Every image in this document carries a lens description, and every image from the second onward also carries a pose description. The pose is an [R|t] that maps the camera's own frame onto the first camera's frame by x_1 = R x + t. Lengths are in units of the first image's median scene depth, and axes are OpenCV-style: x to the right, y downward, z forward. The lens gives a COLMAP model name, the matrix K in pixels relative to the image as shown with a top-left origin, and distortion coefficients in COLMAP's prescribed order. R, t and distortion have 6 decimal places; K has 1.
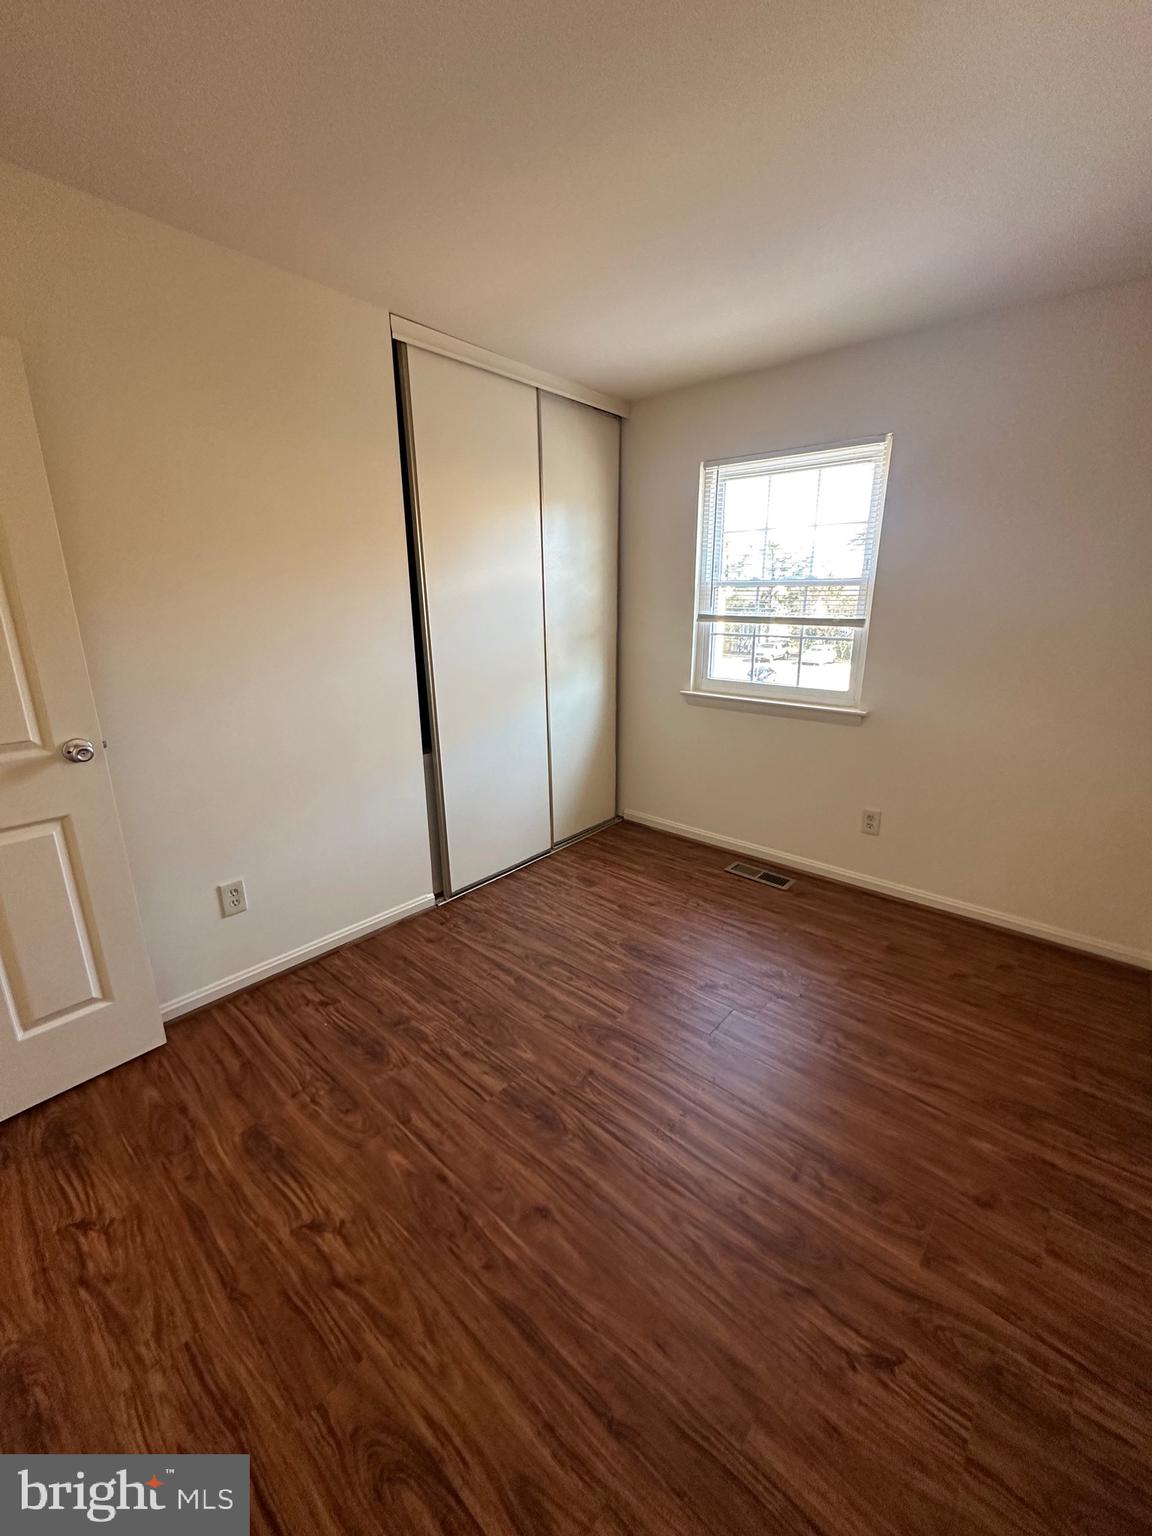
lens RADIAL K [[609.3, 0, 573.2], [0, 609.3, 770.4], [0, 0, 1]] dist [-0.002929, 0.000964]
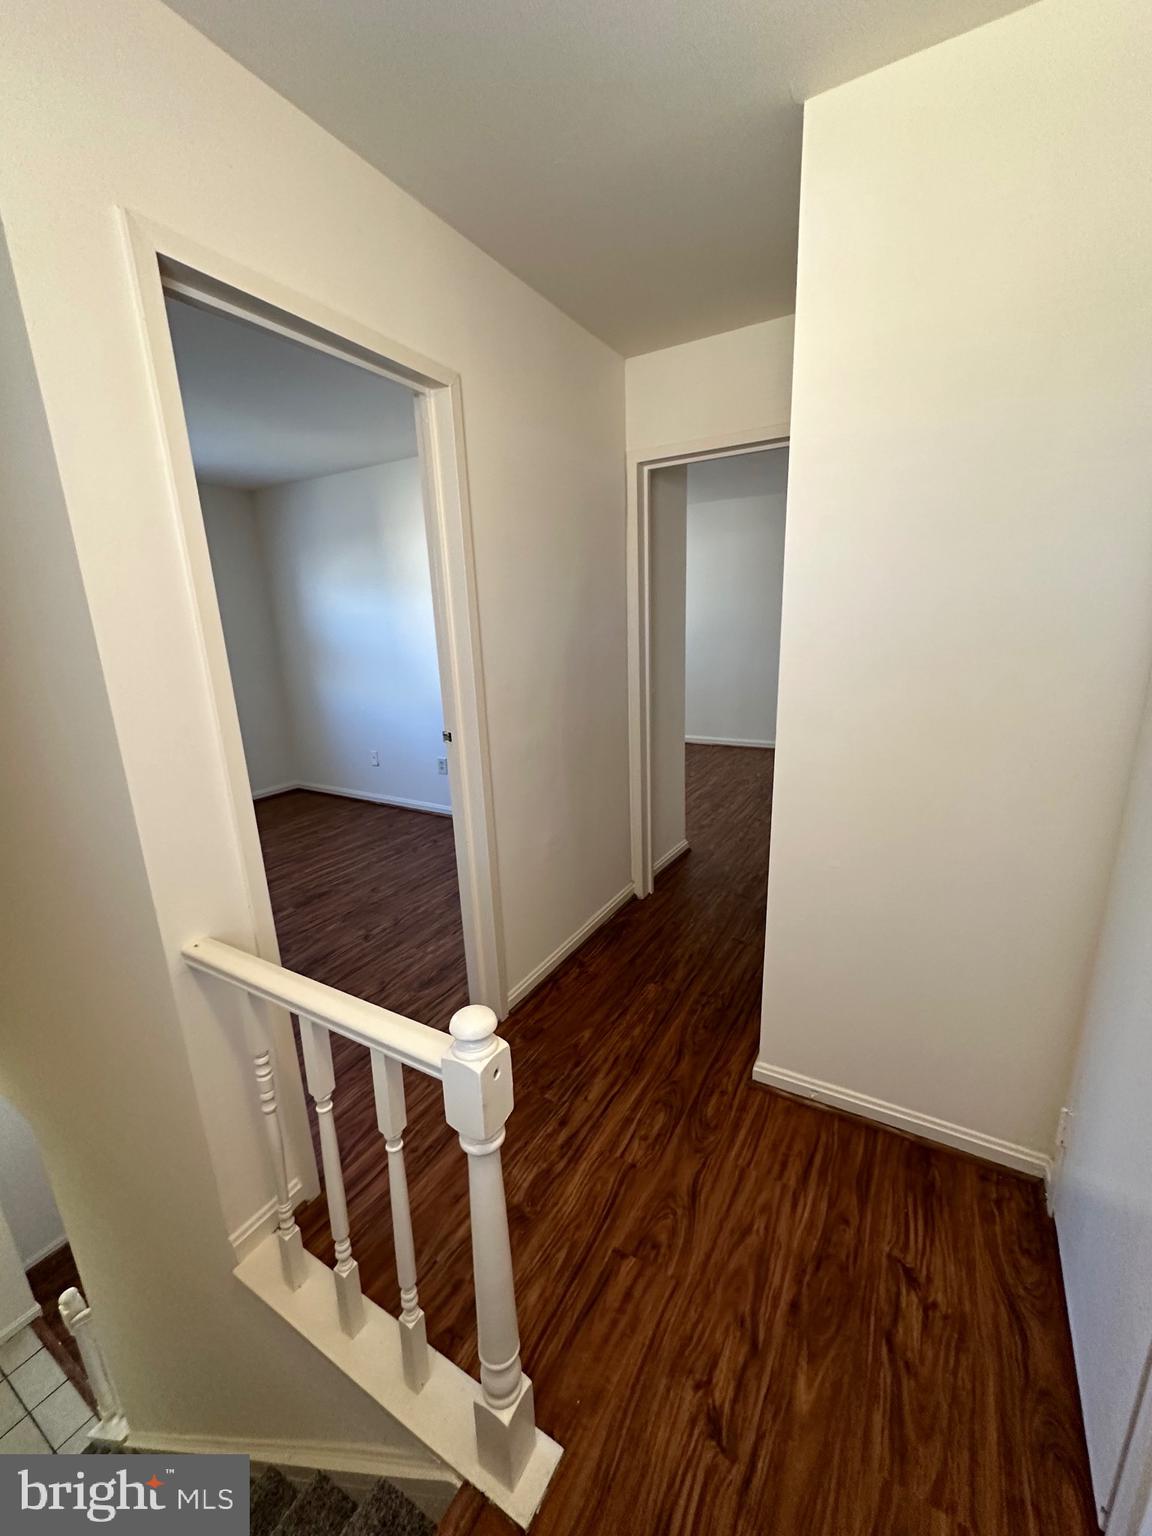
lens RADIAL K [[609.3, 0, 579.6], [0, 609.3, 769.1], [0, 0, 1]] dist [-0.002929, 0.000964]
pose [[-0.190757, -0.229985, 0.954316, -2.042067], [0.298054, 0.912702, 0.279534, -0.080962], [-0.935294, 0.337761, -0.105556, 0.335550]]
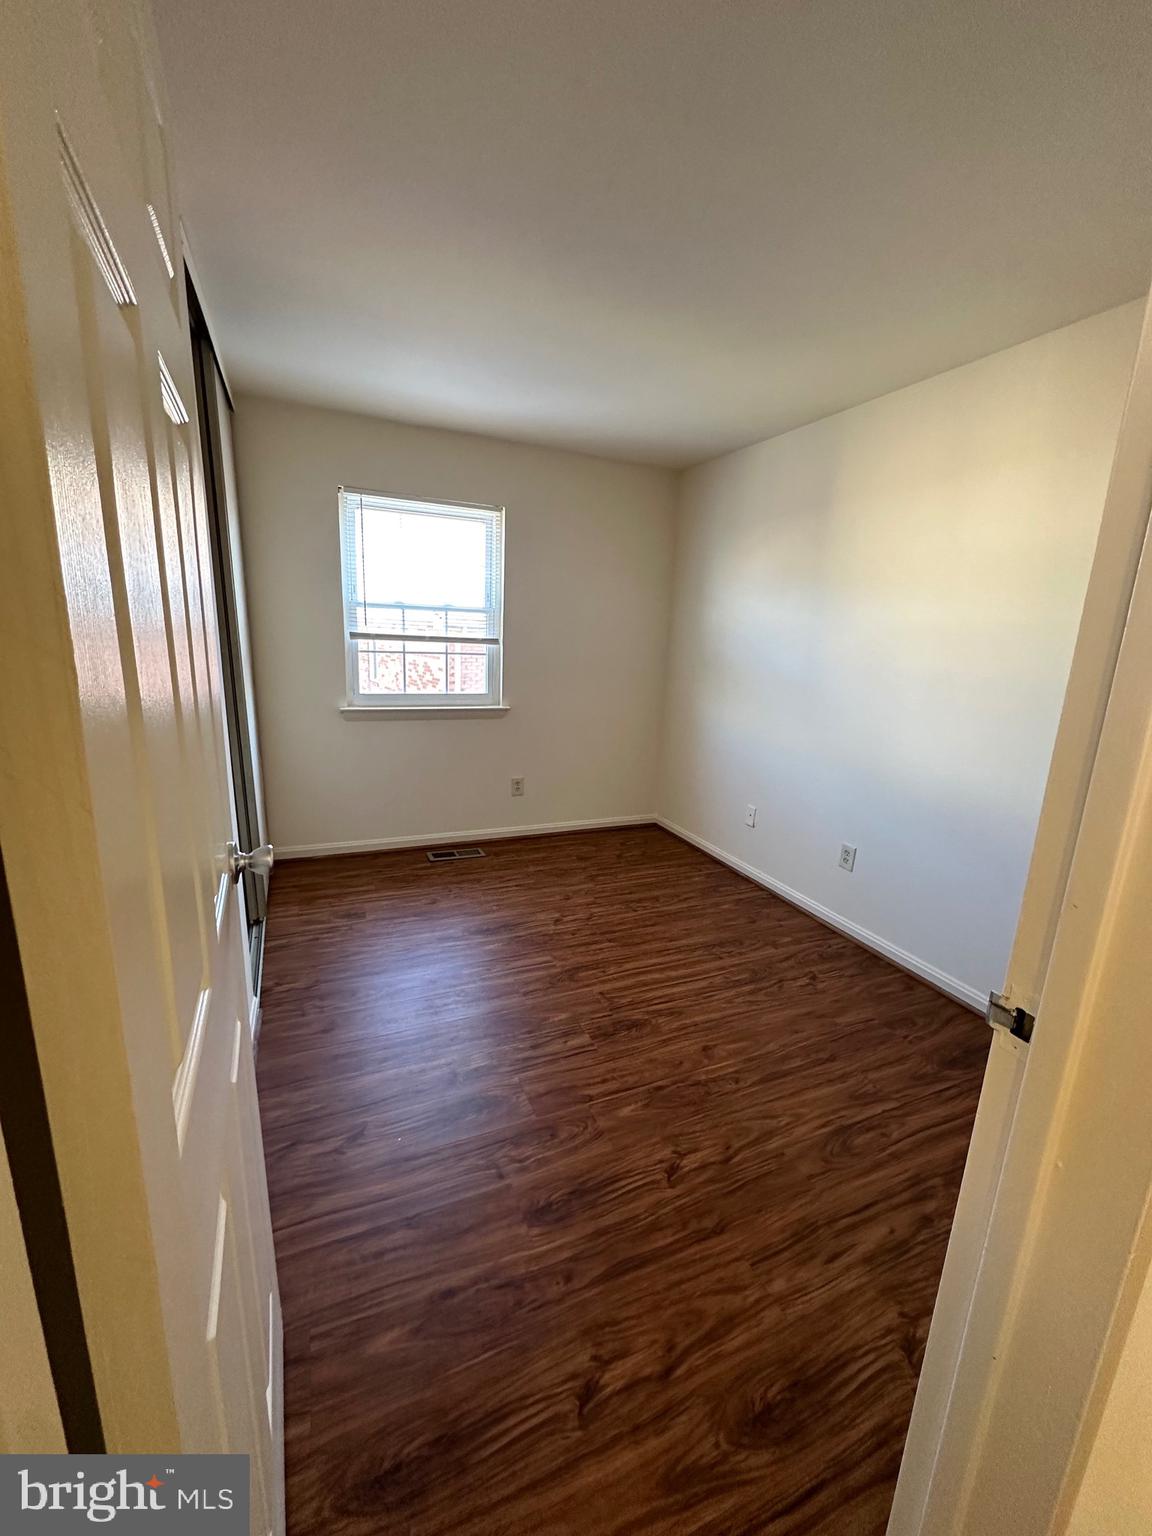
lens RADIAL K [[609.3, 0, 577.2], [0, 609.3, 773.1], [0, 0, 1]] dist [-0.002929, 0.000964]
pose [[0.422756, -0.187039, 0.886732, -1.207040], [0.207204, 0.972501, 0.106343, -0.113273], [-0.882238, 0.138778, 0.449885, 0.478922]]
